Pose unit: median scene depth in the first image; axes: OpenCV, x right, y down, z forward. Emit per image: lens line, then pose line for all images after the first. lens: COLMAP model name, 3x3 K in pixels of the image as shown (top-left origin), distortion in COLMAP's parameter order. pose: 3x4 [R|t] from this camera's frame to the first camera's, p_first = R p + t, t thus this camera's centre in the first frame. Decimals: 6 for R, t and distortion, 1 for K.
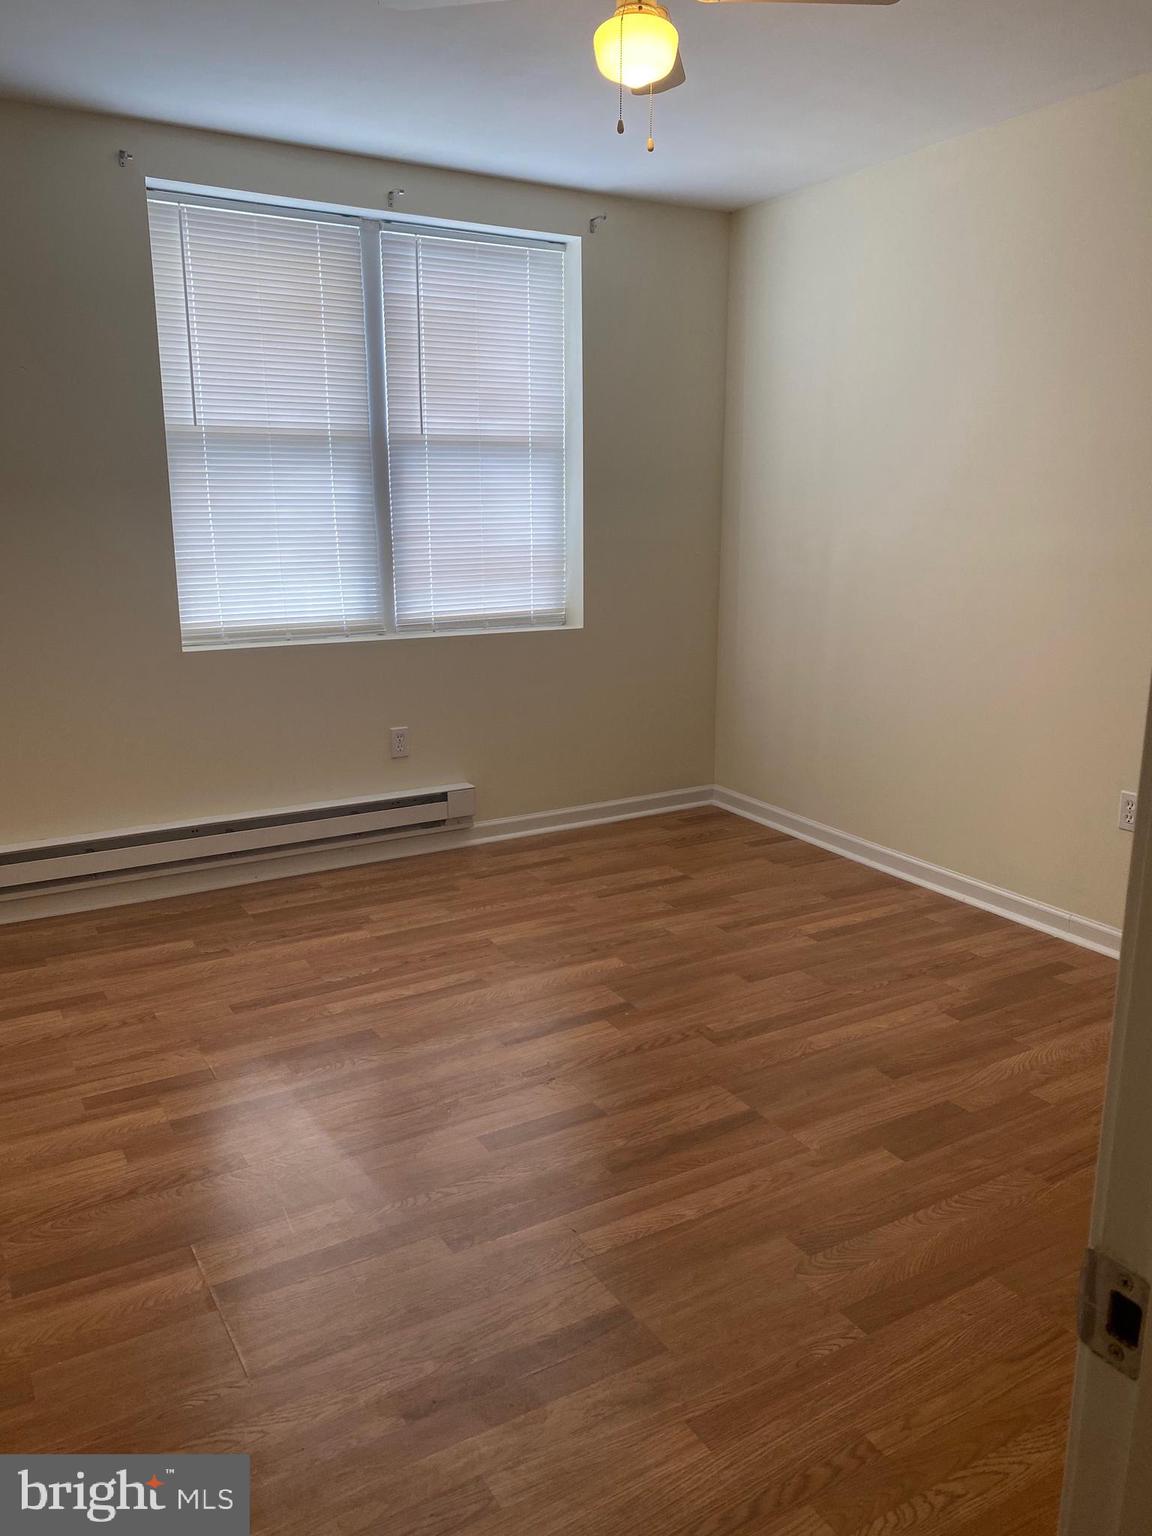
lens RADIAL K [[1156.2, 0, 576.0], [0, 1156.2, 768.0], [0, 0, 1]] dist [0.084809, -0.119212]
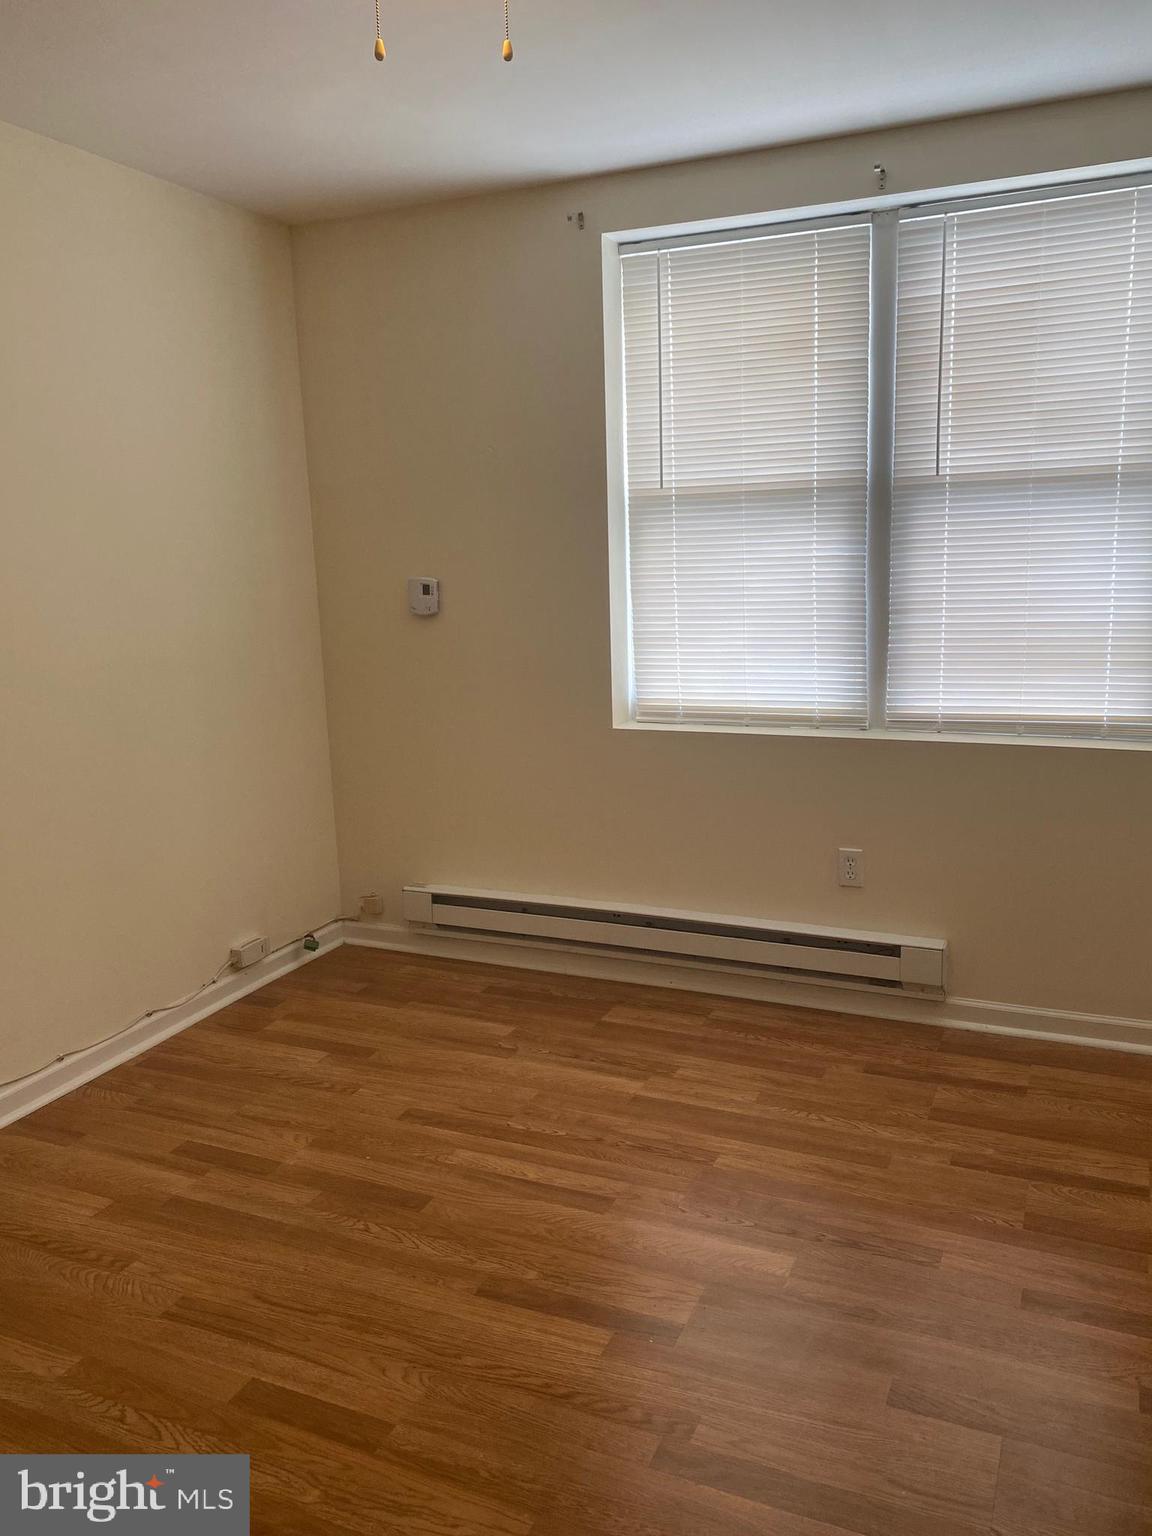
lens RADIAL K [[1156.2, 0, 576.0], [0, 1156.2, 768.0], [0, 0, 1]] dist [0.084809, -0.119212]
pose [[0.582867, 0.134807, -0.801307, 0.383851], [-0.159414, 0.985949, 0.049914, -0.104695], [0.796777, 0.098646, 0.596167, 0.400037]]
